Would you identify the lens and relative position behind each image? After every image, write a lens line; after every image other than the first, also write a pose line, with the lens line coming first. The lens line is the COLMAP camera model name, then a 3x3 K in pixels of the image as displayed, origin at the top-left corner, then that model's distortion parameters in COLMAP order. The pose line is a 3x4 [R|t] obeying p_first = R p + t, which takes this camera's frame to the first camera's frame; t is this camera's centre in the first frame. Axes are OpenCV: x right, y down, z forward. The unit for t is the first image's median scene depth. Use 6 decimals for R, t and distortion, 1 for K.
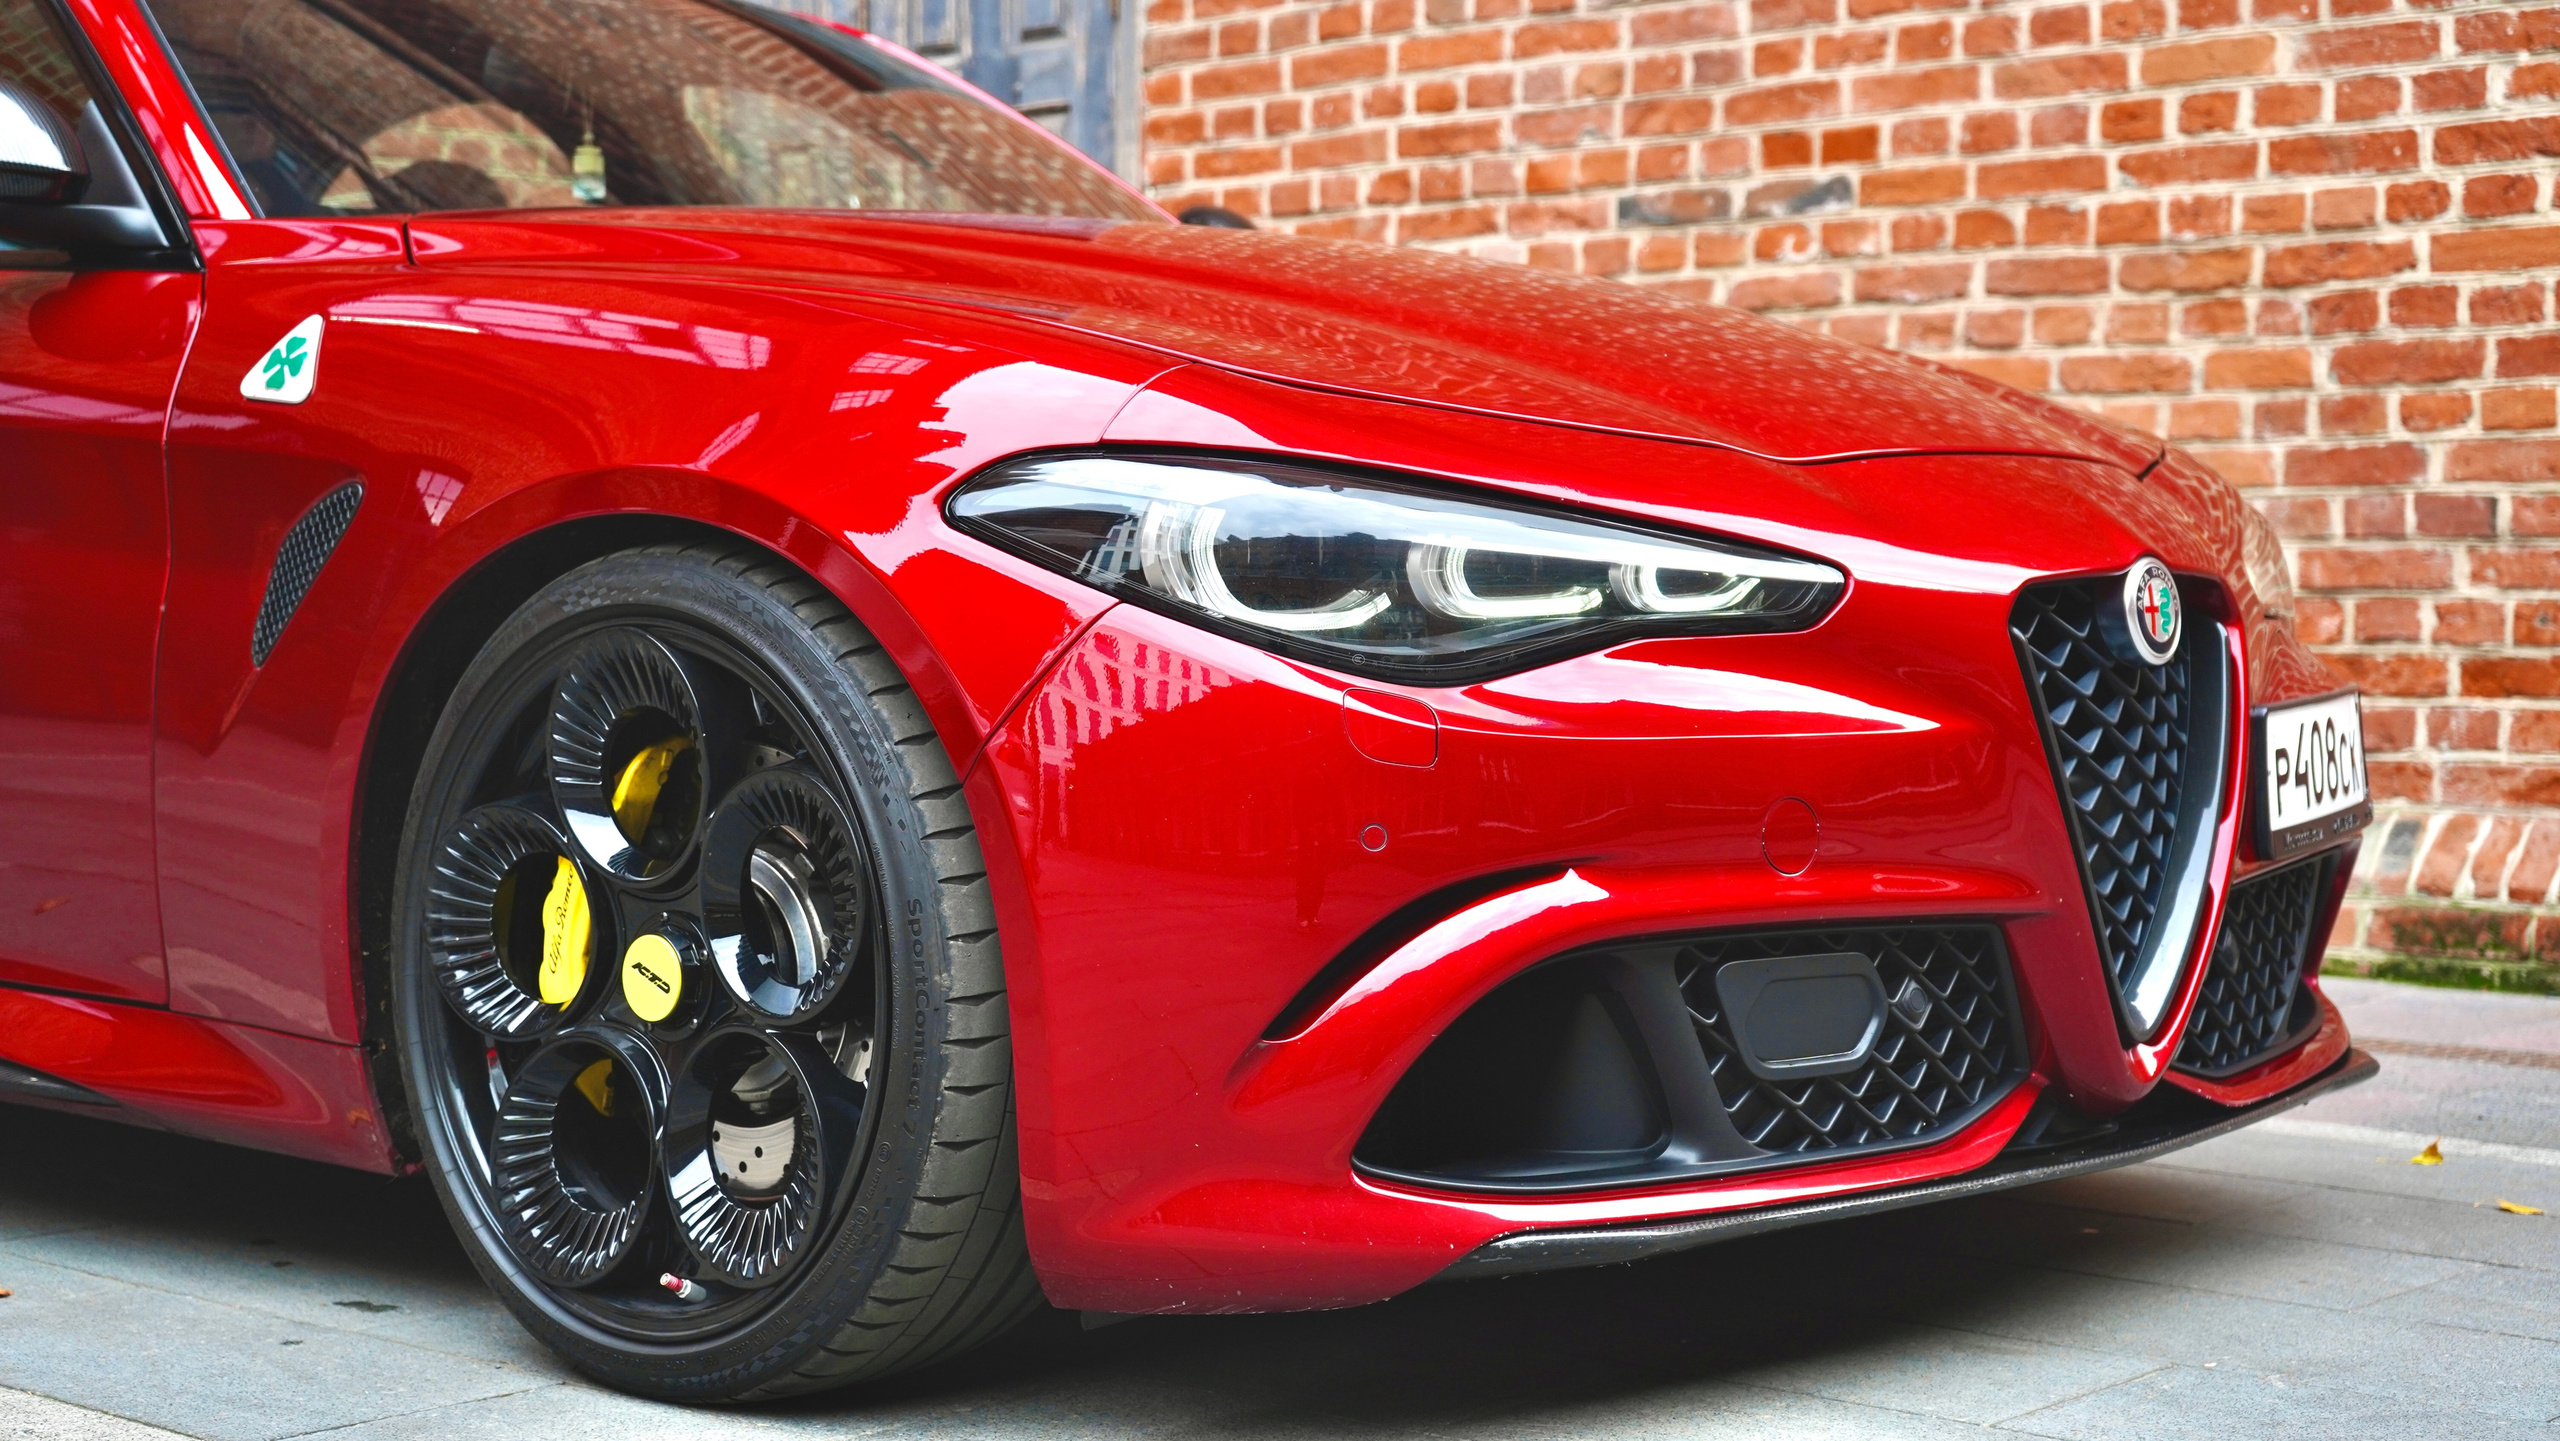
lens RADIAL K [[3775.8, 0, 1311.8], [0, 3775.8, 719.4], [0, 0, 1]] dist [0.001657, 0.000000]
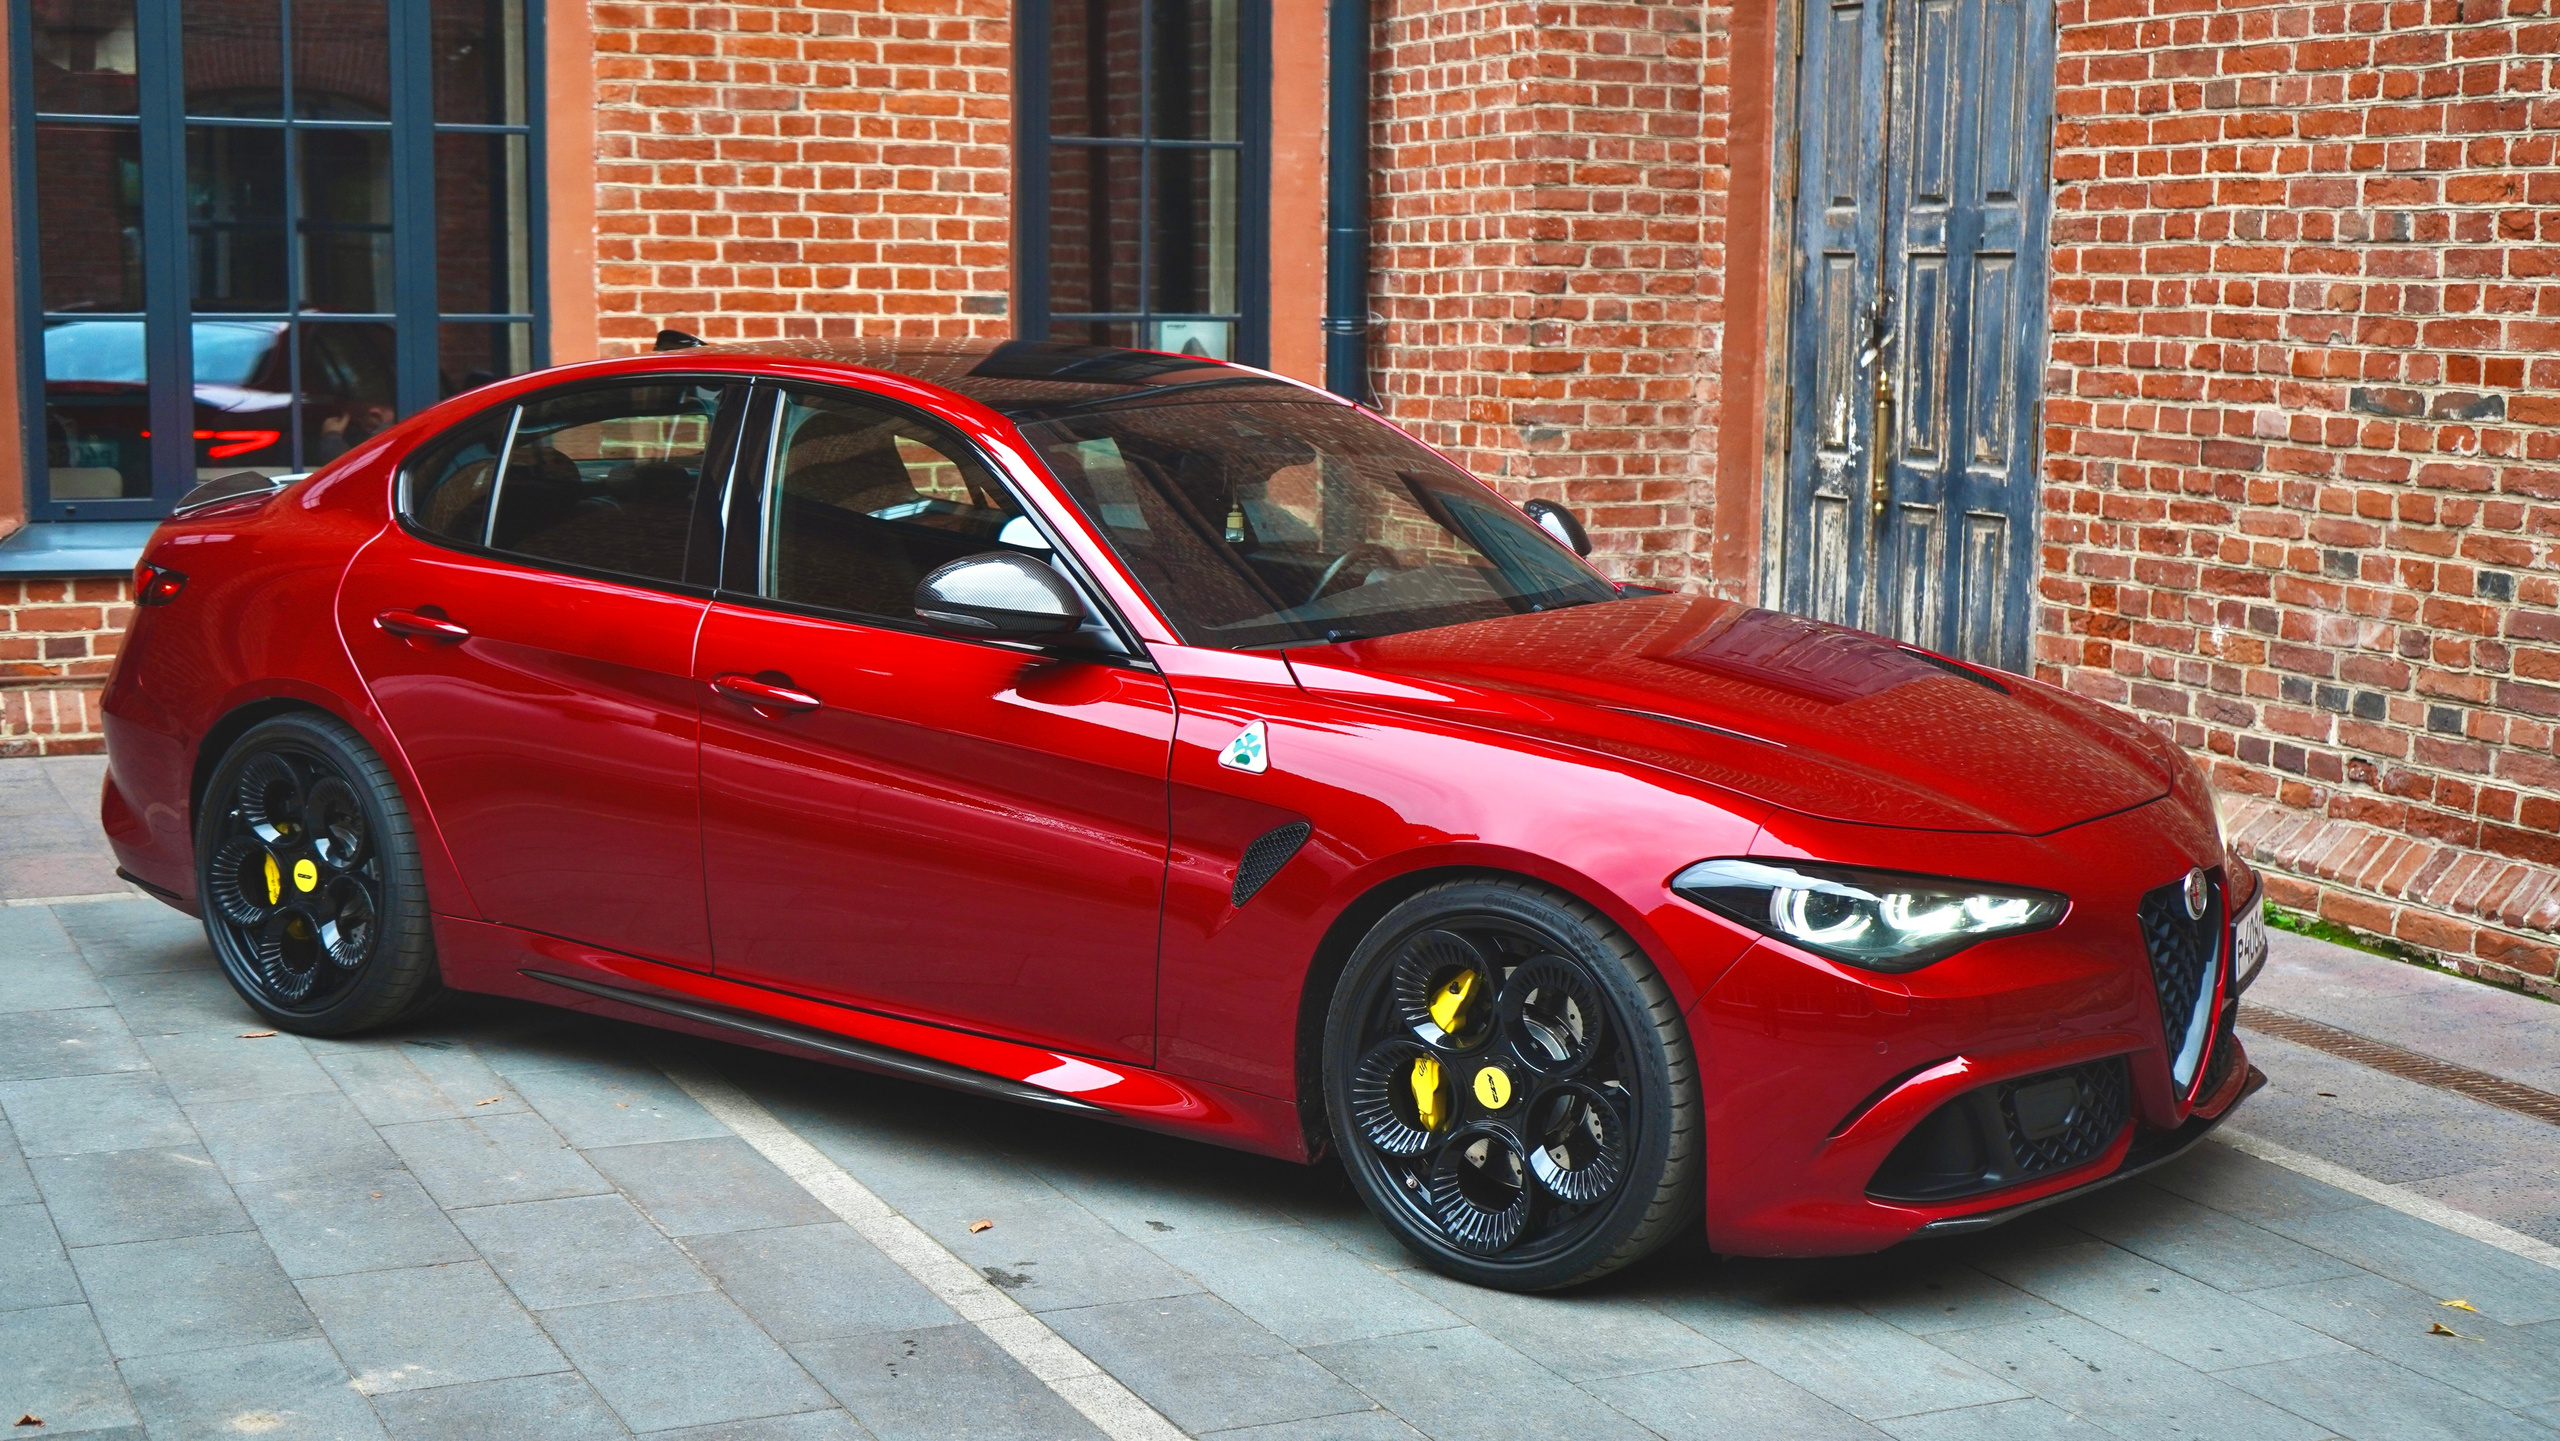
lens RADIAL K [[3591.3, 0, 1289.5], [0, 3591.3, 683.4], [0, 0, 1]] dist [0.001859, 0.000000]
pose [[0.915303, 0.063851, -0.397673, 0.280439], [-0.031561, 0.995688, 0.087229, -0.151694], [0.401528, -0.067290, 0.913372, -0.339052]]
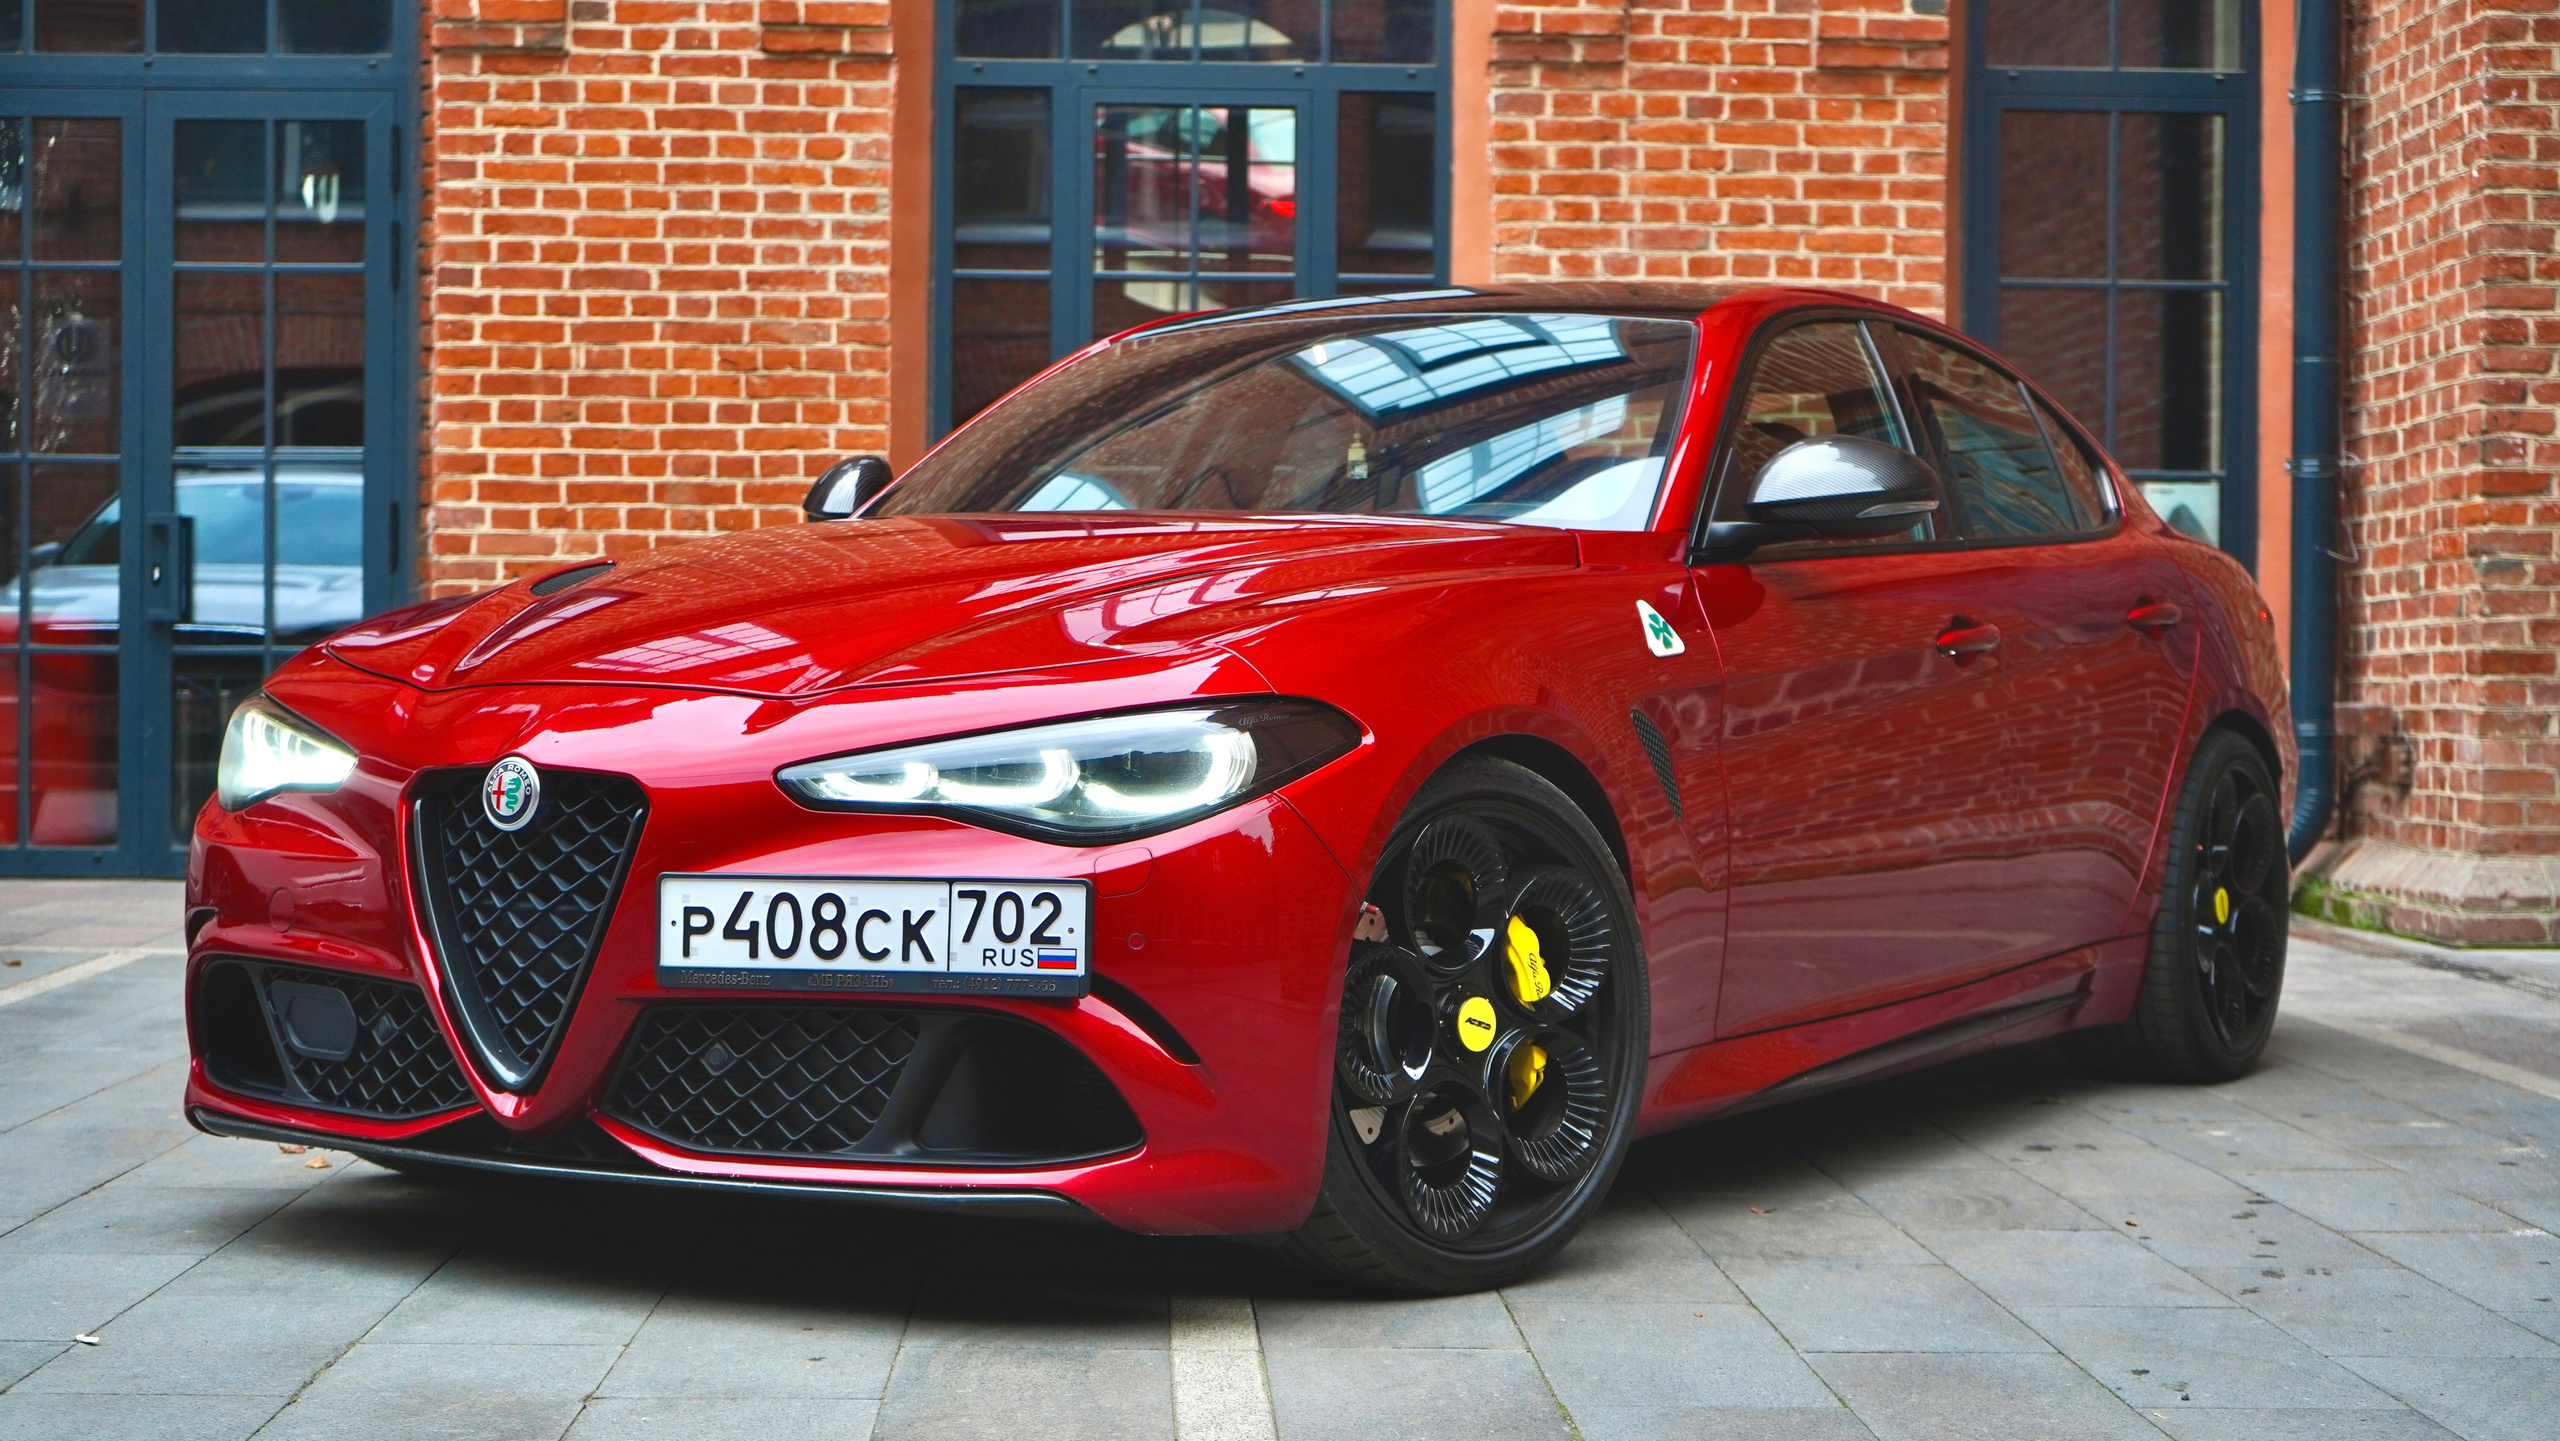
lens RADIAL K [[3870.8, 0, 1241.4], [0, 3870.8, 714.8], [0, 0, 1]] dist [-0.013425, 0.000000]
pose [[0.680297, 0.019659, -0.732673, 0.538852], [-0.039436, 0.999174, -0.009807, -0.017639], [0.731875, 0.035566, 0.680510, -0.175750]]
